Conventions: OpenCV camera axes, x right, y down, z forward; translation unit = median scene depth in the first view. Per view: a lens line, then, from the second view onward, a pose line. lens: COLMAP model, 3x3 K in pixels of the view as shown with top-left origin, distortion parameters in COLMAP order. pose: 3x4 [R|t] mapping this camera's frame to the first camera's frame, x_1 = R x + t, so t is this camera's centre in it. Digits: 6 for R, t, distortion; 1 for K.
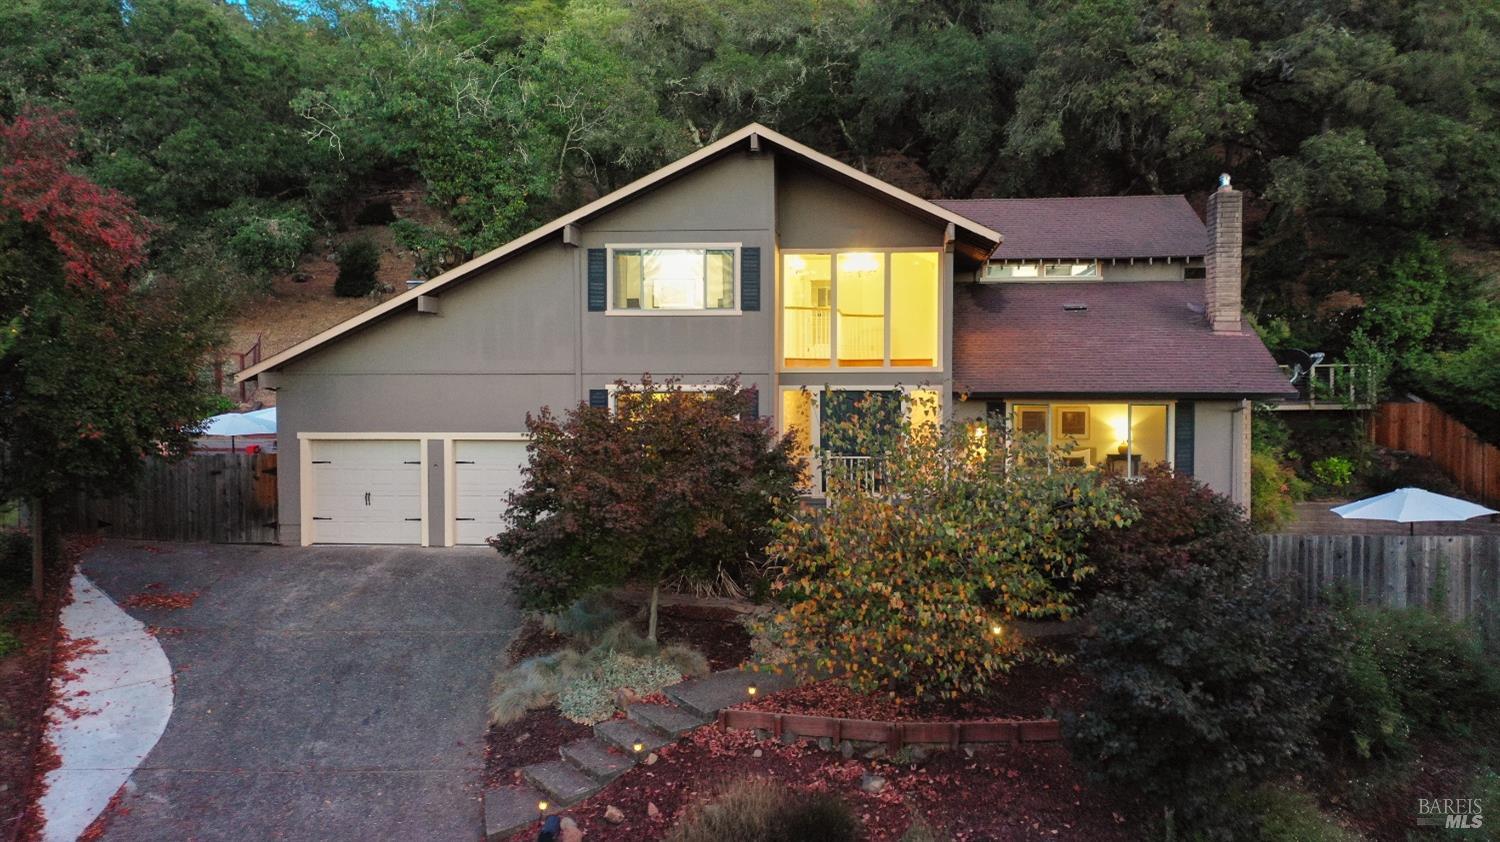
lens RADIAL K [[1222.5, 0, 750.0], [0, 1222.5, 421.0], [0, 0, 1]] dist [0.008801, 0.006520]
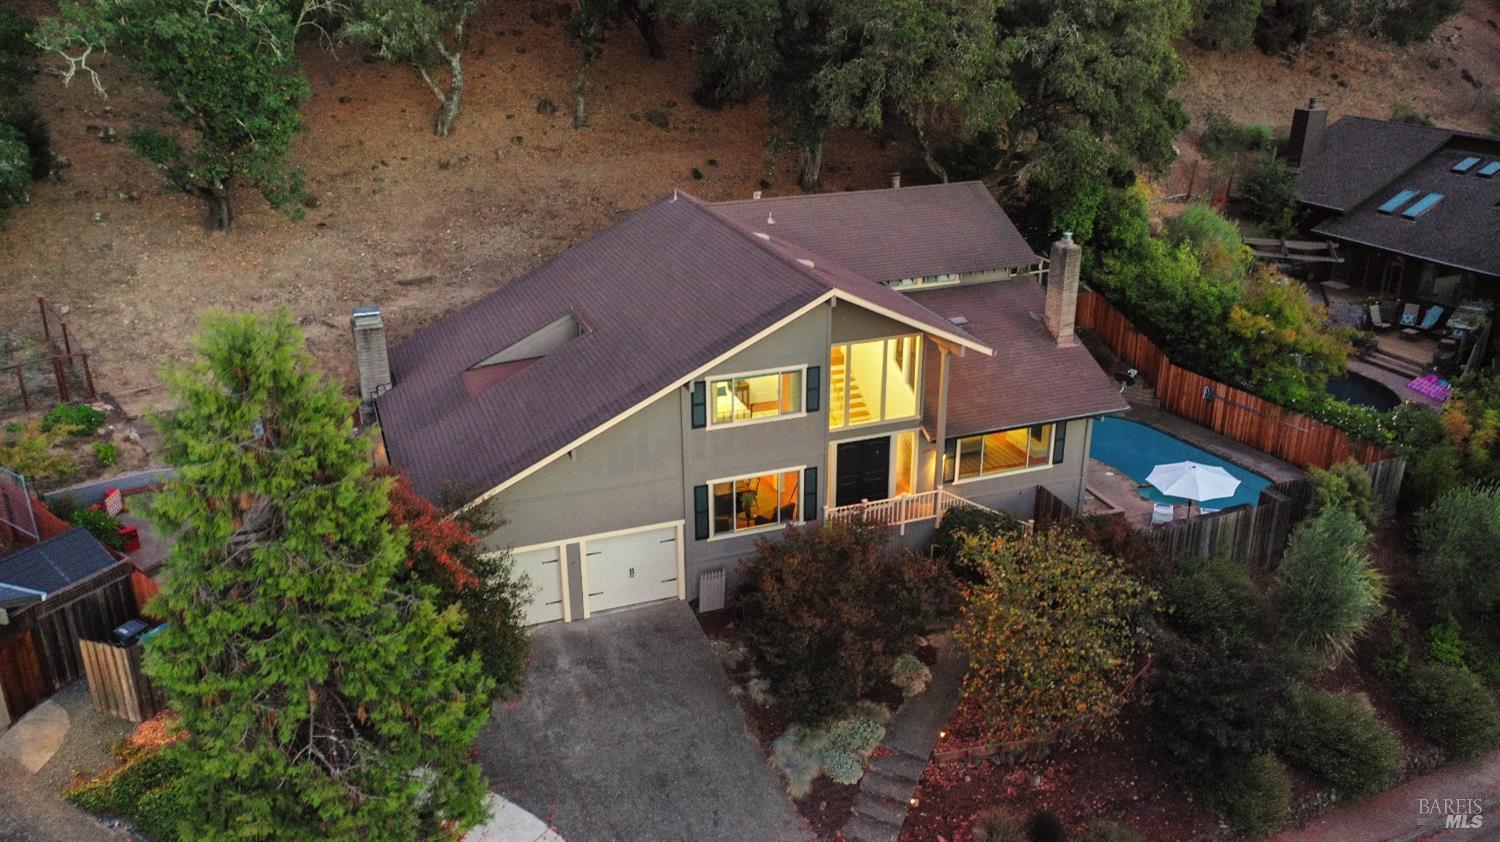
lens RADIAL K [[1222.5, 0, 750.0], [0, 1222.5, 421.0], [0, 0, 1]] dist [0.008801, 0.006520]
pose [[0.887850, -0.176620, 0.424887, -0.610084], [0.020410, 0.937606, 0.347101, -0.531036], [-0.459681, -0.299501, 0.836058, -0.065708]]
